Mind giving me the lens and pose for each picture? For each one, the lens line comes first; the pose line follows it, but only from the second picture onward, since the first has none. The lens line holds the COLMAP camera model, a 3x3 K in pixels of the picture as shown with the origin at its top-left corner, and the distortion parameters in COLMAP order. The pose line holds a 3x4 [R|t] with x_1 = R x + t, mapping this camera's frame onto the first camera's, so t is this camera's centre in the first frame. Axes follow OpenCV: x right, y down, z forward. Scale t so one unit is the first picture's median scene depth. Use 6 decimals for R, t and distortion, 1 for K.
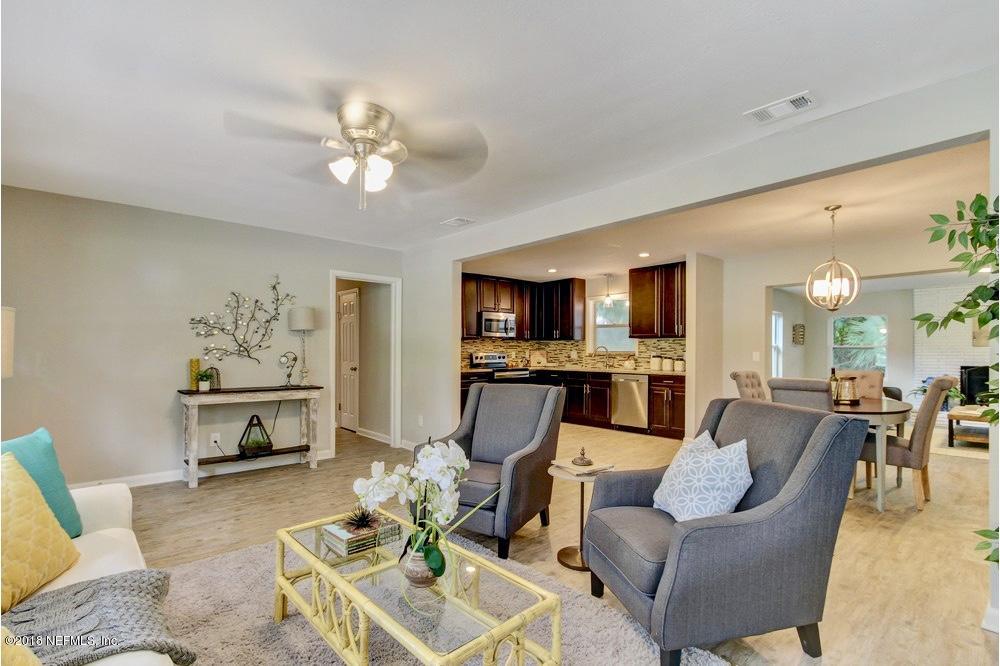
lens RADIAL K [[469.7, 0, 496.7], [0, 469.7, 348.7], [0, 0, 1]] dist [0.003056, 0.000593]
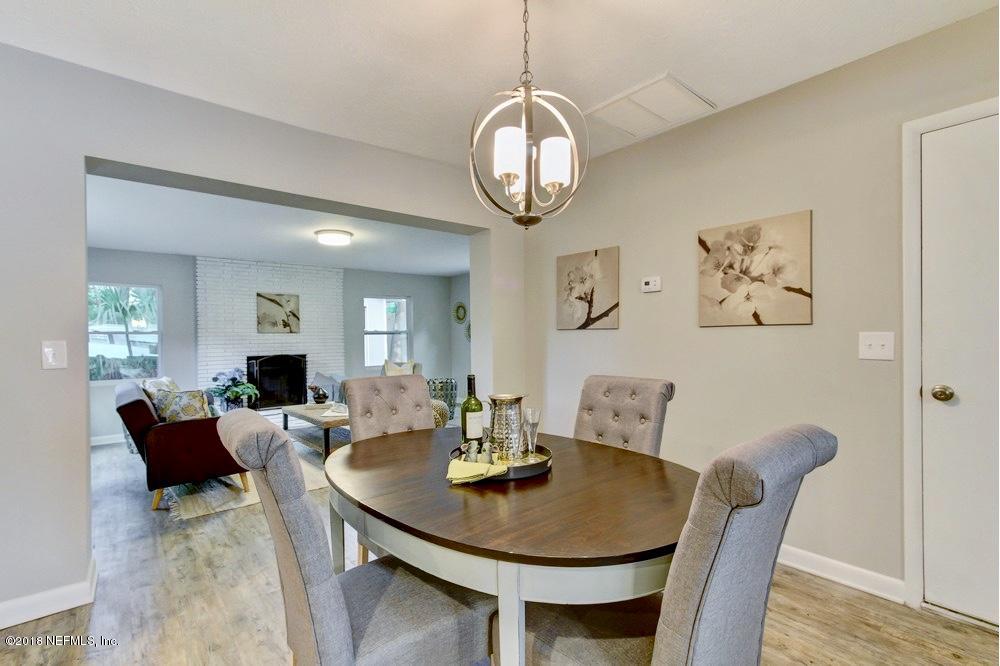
lens RADIAL K [[455.8, 0, 498.3], [0, 455.8, 339.9], [0, 0, 1]] dist [-0.002051, -0.000010]
pose [[0.023001, -0.006561, 0.999714, 0.192380], [0.005774, 0.999963, 0.006430, 0.004705], [-0.999719, 0.005625, 0.023038, 0.556505]]
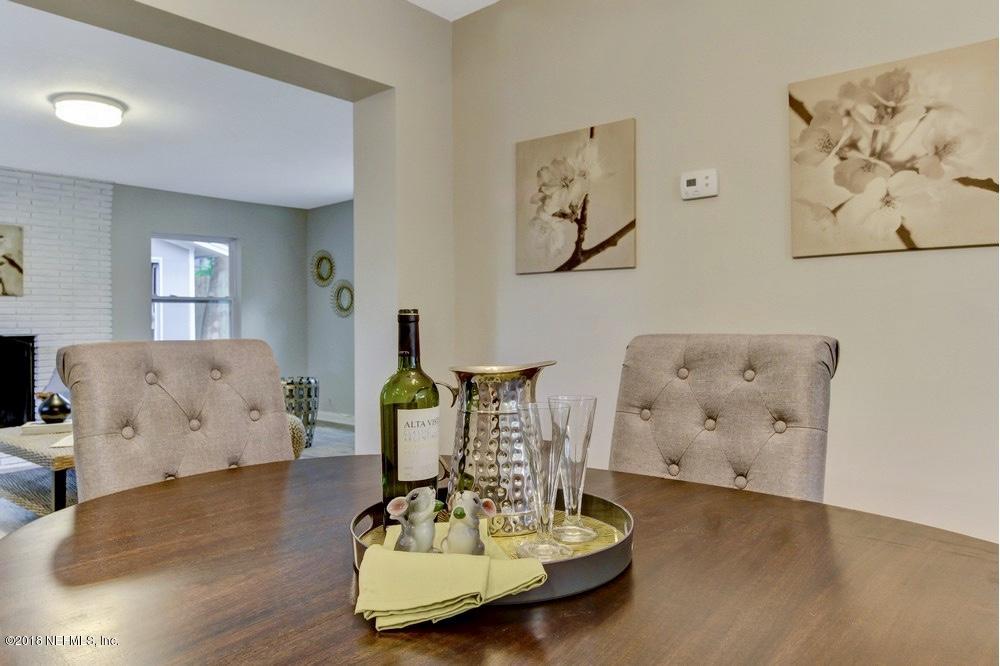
lens RADIAL K [[678.8, 0, 495.9], [0, 678.8, 303.8], [0, 0, 1]] dist [-0.007685, 0.001872]
pose [[-0.153003, 0.027427, 0.987845, 0.287210], [0.004387, 0.999624, -0.027074, 0.025041], [-0.988216, 0.000191, -0.153065, 0.577656]]
